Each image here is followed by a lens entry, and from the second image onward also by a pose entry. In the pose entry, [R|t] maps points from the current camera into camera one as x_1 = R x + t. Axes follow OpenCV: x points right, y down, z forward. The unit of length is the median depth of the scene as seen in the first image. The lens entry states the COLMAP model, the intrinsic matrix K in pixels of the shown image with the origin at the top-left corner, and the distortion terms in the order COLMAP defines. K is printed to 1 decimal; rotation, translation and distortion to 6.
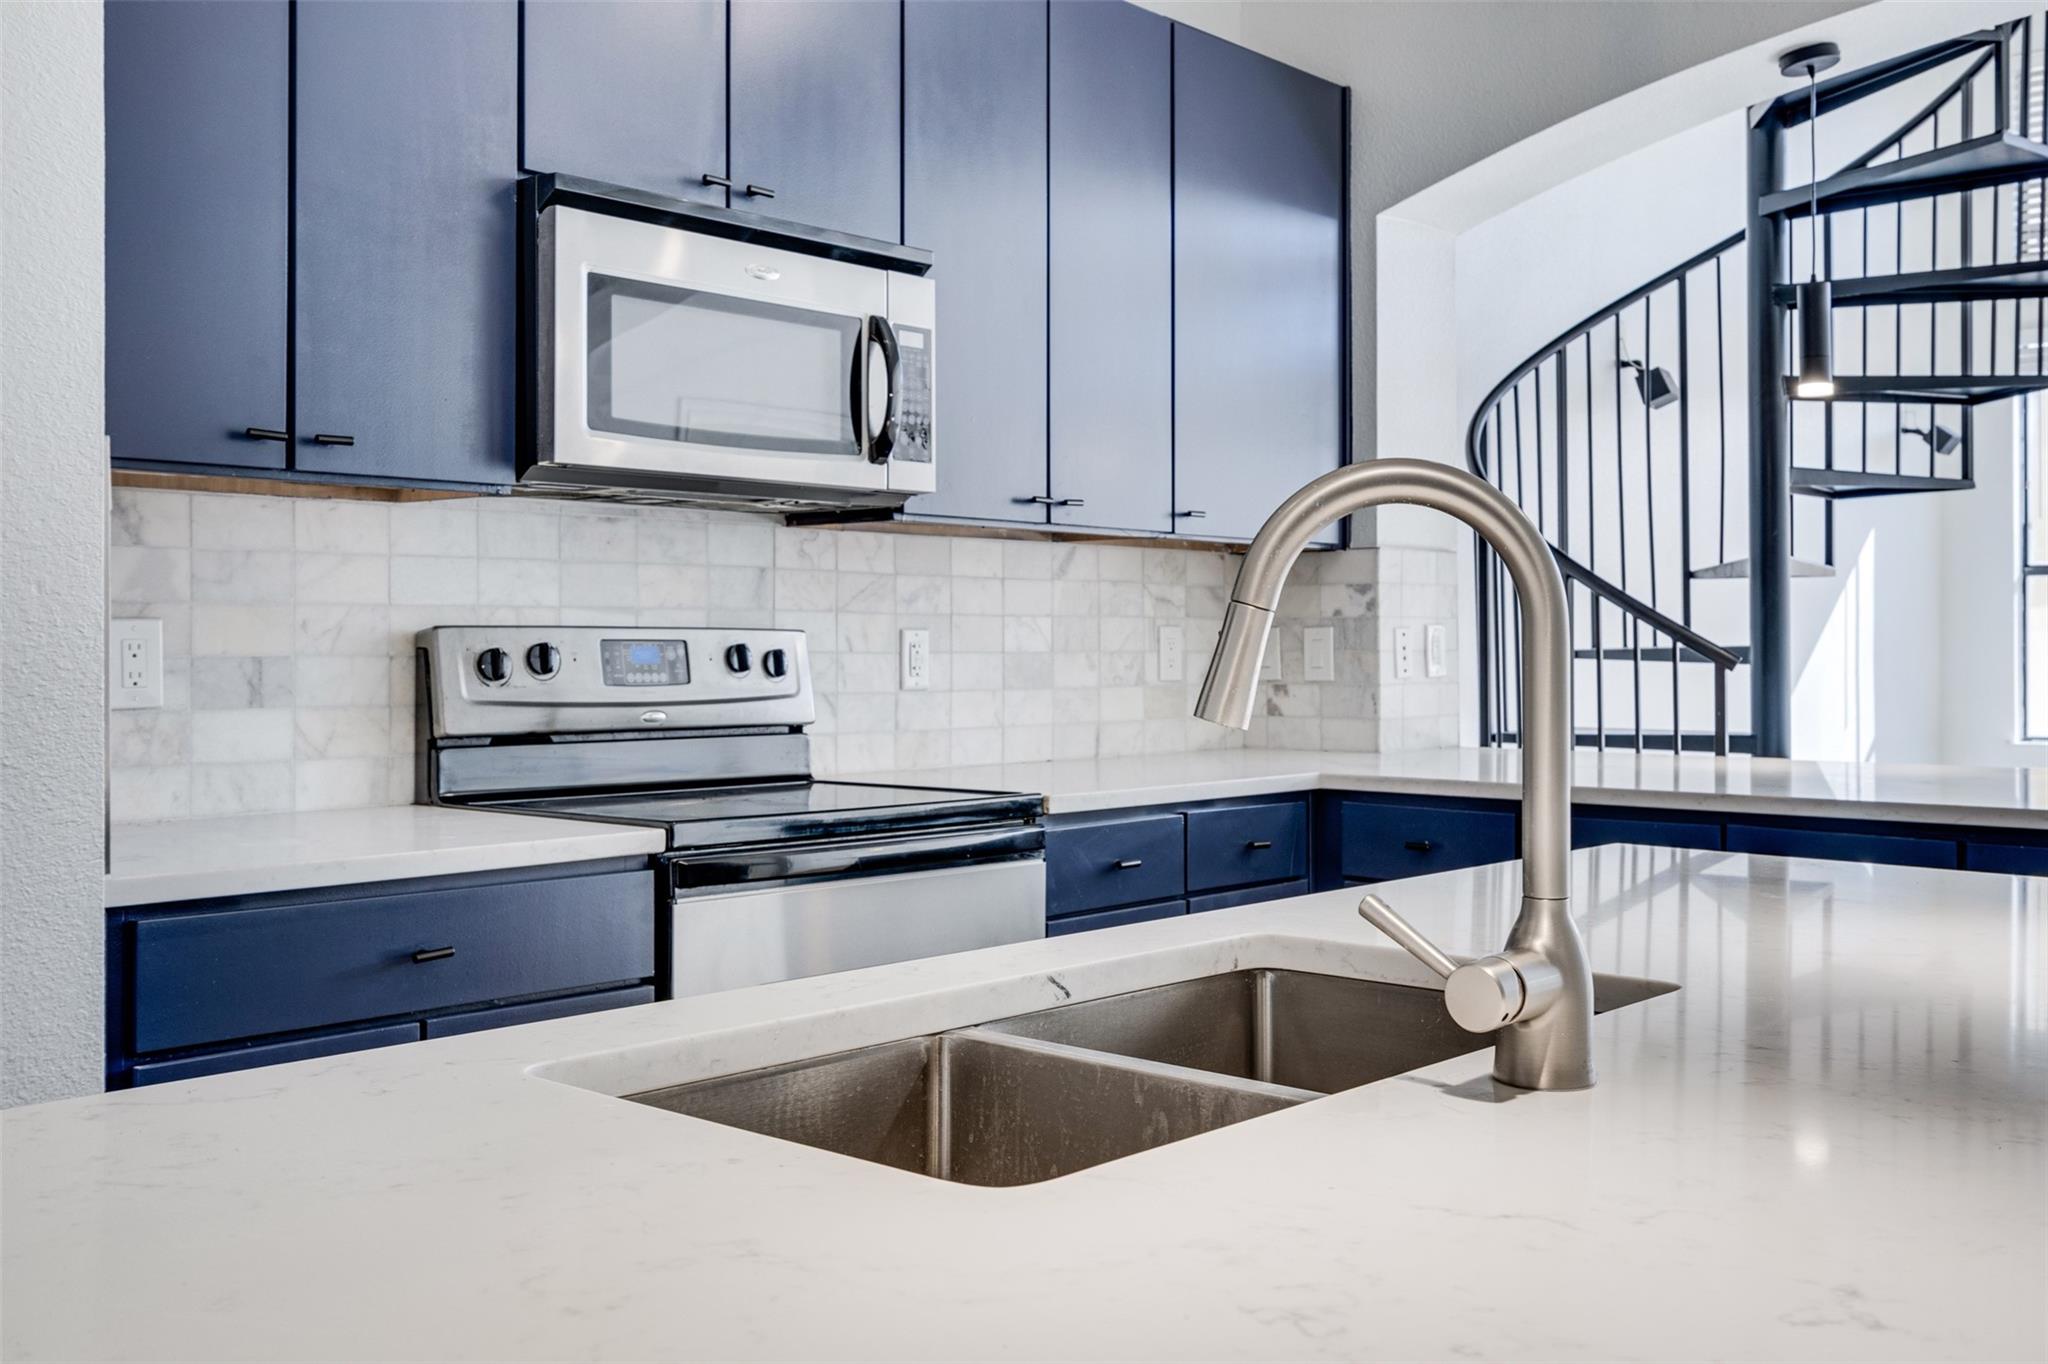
lens RADIAL K [[1946.6, 0, 1096.4], [0, 1946.6, 616.6], [0, 0, 1]] dist [0.007613, 0.000000]
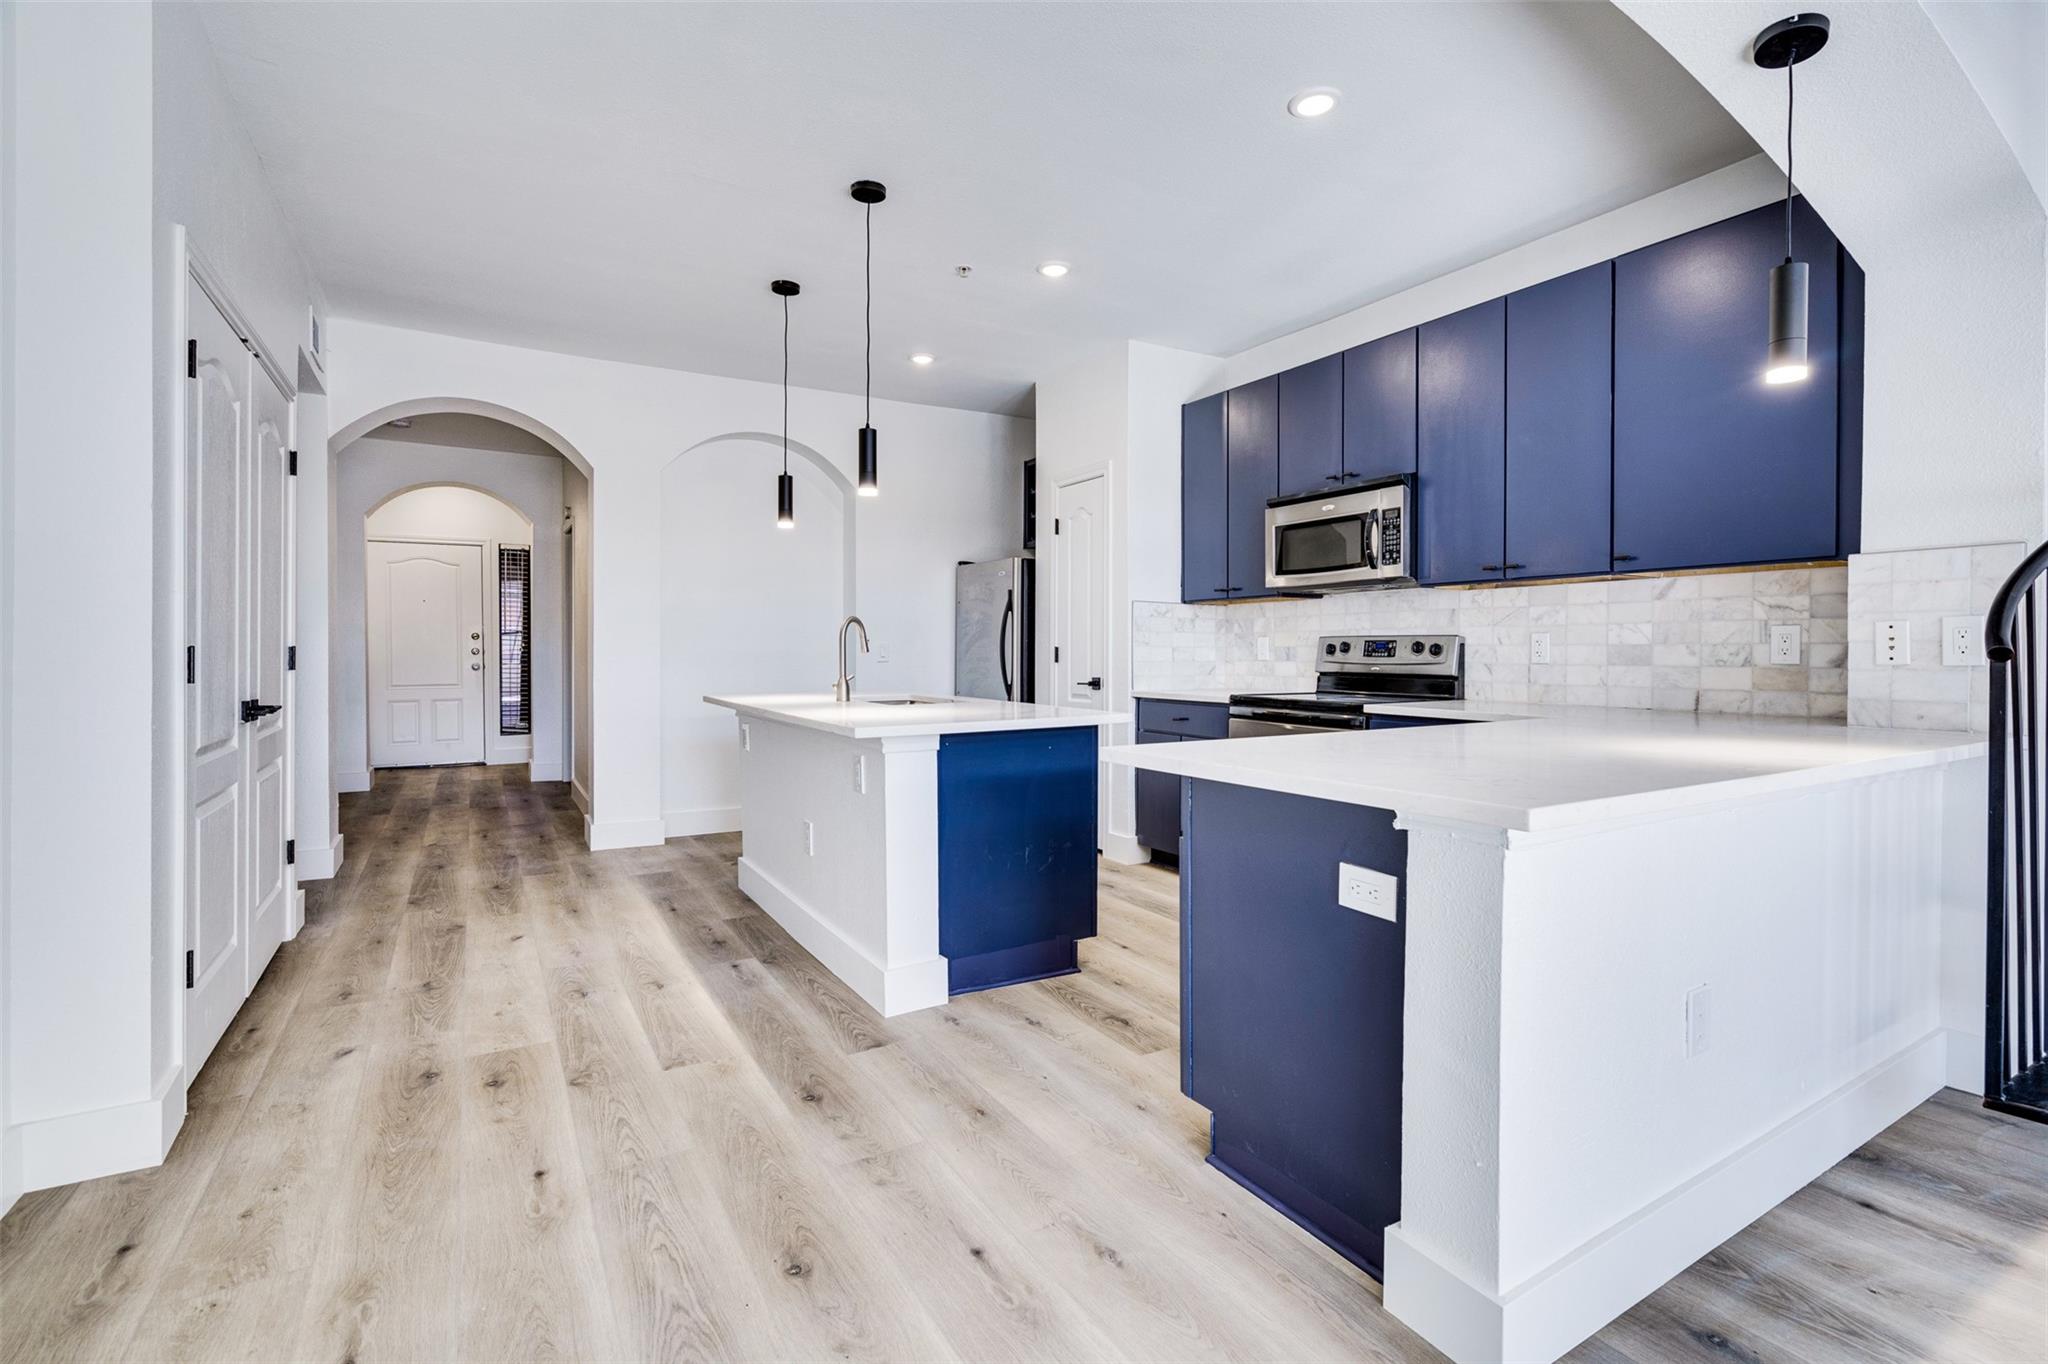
lens RADIAL K [[938.0, 0, 1033.4], [0, 938.0, 662.0], [0, 0, 1]] dist [-0.004167, 0.003303]
pose [[-0.317155, 0.011108, -0.948309, 1.035491], [0.014028, 0.999877, 0.007020, 0.023453], [0.948270, -0.011076, -0.317272, 0.858937]]
